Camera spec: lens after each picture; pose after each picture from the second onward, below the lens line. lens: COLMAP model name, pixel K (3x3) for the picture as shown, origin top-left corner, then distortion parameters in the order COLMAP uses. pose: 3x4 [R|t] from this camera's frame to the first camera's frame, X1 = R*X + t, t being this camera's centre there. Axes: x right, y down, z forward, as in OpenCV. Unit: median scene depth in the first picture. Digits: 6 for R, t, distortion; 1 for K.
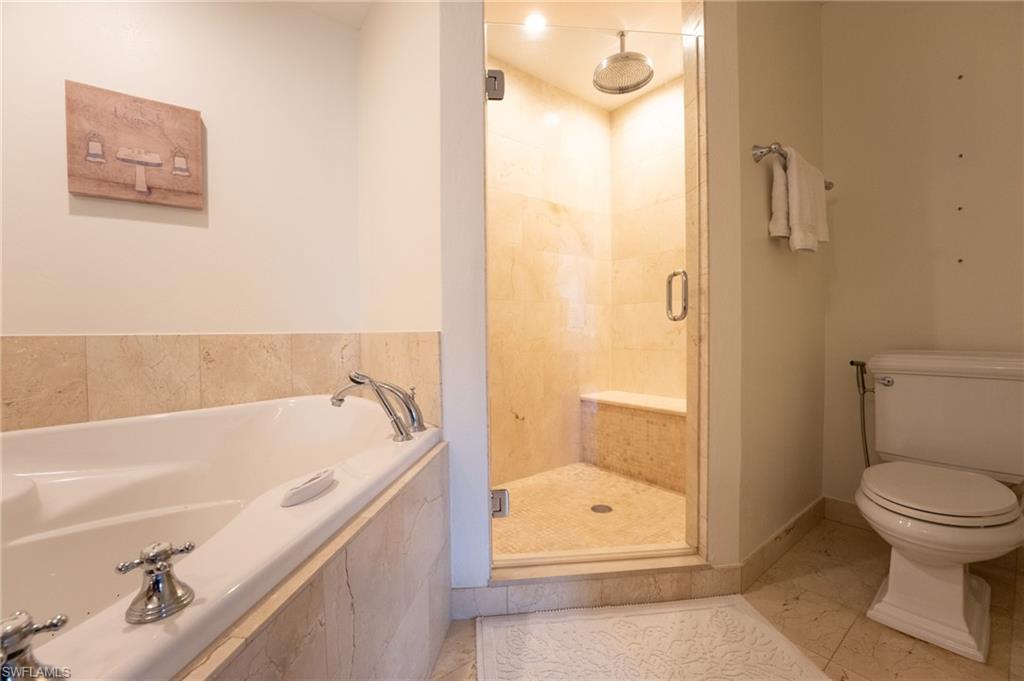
lens RADIAL K [[416.3, 0, 512.7], [0, 416.3, 342.1], [0, 0, 1]] dist [-0.028602, 0.003088]
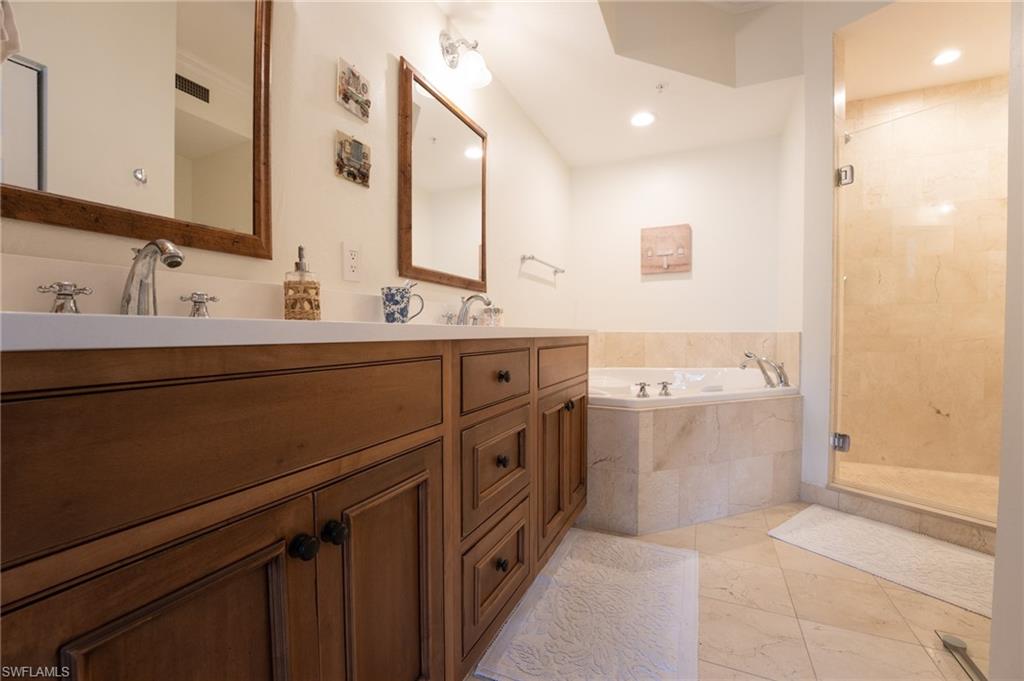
lens RADIAL K [[416.3, 0, 512.7], [0, 416.3, 342.1], [0, 0, 1]] dist [-0.028602, 0.003088]
pose [[0.466346, 0.031186, -0.884052, 0.735805], [-0.027106, 0.999413, 0.020957, 0.012837], [0.884187, 0.014190, 0.466918, -0.816223]]
